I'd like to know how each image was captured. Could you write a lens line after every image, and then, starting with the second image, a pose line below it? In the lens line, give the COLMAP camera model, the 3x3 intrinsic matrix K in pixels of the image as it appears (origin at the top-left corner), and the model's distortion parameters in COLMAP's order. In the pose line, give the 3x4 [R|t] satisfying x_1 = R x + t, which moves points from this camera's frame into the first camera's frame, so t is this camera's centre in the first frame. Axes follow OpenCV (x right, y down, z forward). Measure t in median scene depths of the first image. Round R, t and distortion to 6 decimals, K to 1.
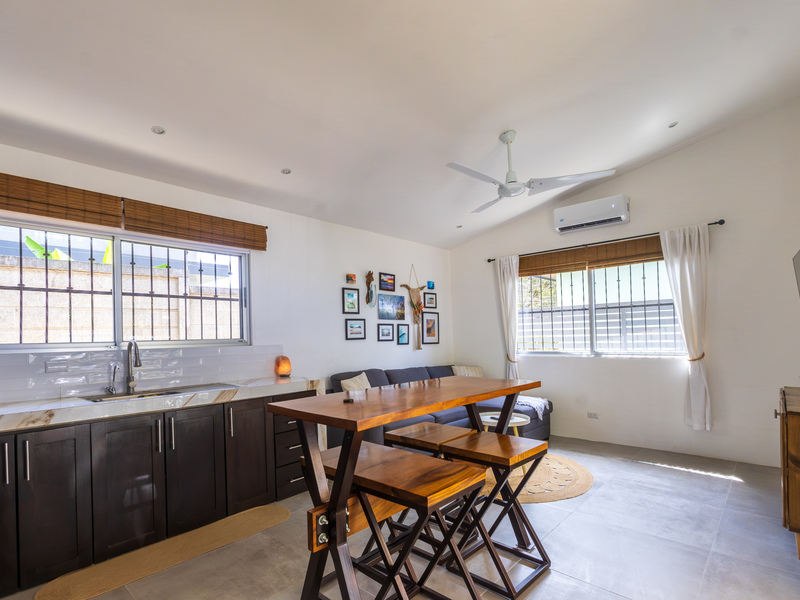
lens RADIAL K [[408.0, 0, 399.3], [0, 408.0, 299.9], [0, 0, 1]] dist [0.013338, -0.004296]
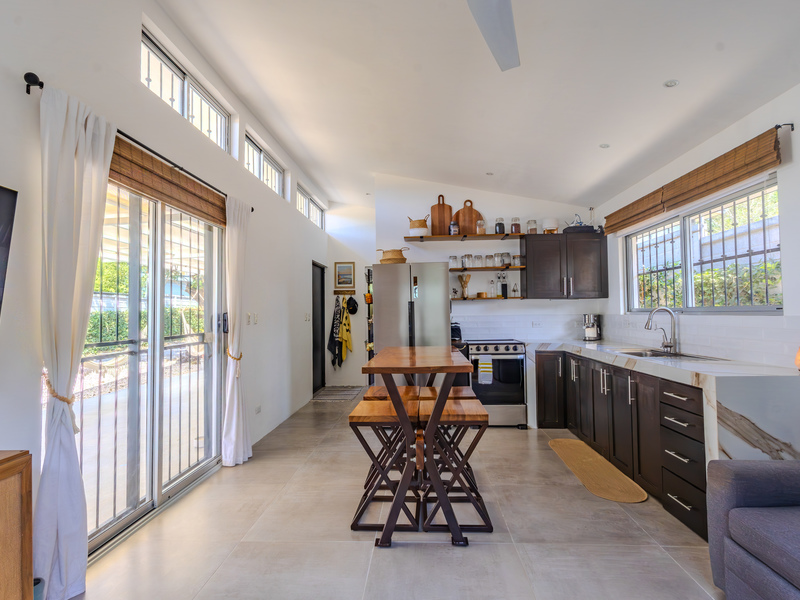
lens RADIAL K [[408.0, 0, 402.2], [0, 408.0, 301.0], [0, 0, 1]] dist [0.013338, -0.004296]
pose [[-0.767584, 0.024741, -0.640470, 0.579895], [0.105607, 0.990479, -0.088304, 0.089265], [0.632188, -0.135419, -0.762889, 1.221160]]
